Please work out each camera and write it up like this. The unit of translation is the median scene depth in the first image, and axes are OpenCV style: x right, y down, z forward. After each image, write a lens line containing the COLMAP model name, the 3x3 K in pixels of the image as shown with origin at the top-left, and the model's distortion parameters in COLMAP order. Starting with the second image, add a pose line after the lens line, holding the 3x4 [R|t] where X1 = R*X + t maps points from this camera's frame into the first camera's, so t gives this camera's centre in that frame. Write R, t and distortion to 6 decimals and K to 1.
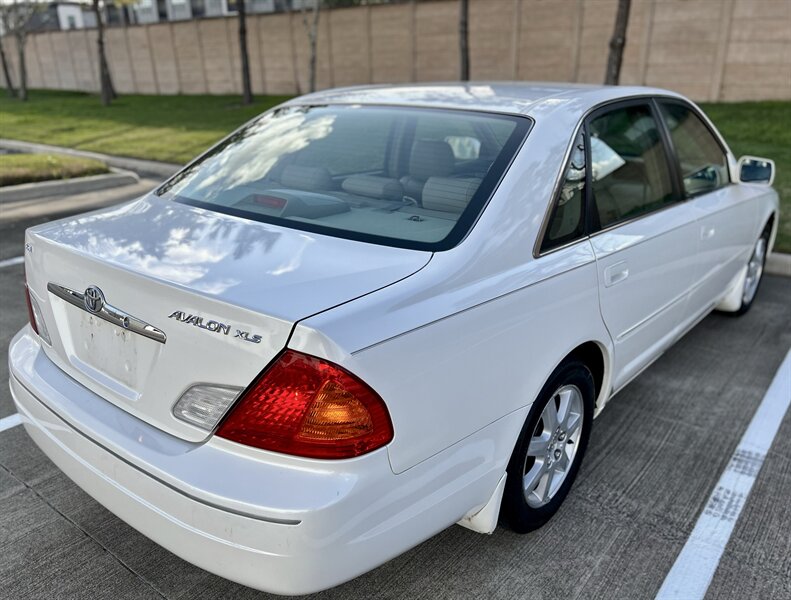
lens RADIAL K [[638.5, 0, 392.6], [0, 638.5, 308.8], [0, 0, 1]] dist [0.039325, -0.046236]
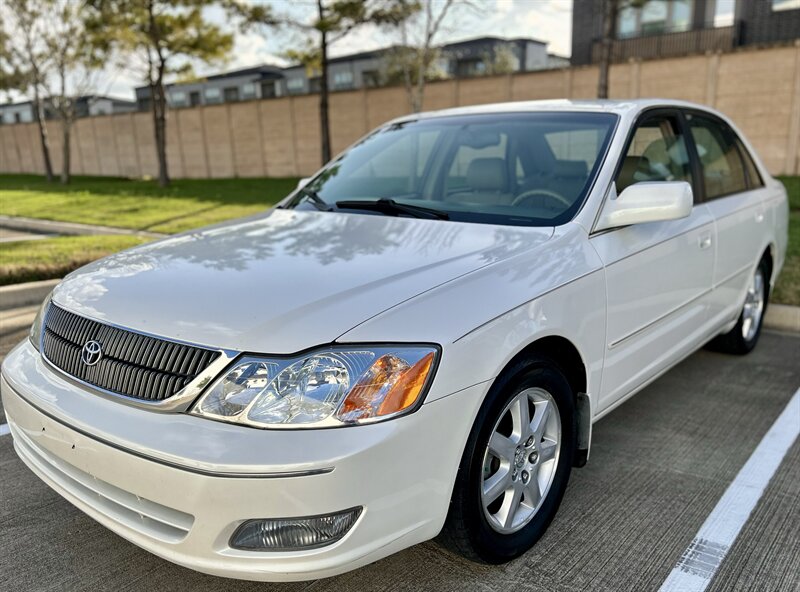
lens RADIAL K [[662.6, 0, 406.9], [0, 662.6, 318.0], [0, 0, 1]] dist [0.019786, -0.014662]
pose [[0.999977, -0.001446, -0.006660, -0.698893], [0.000586, 0.991858, -0.127351, -0.133609], [0.006790, 0.127344, 0.991835, 0.777314]]
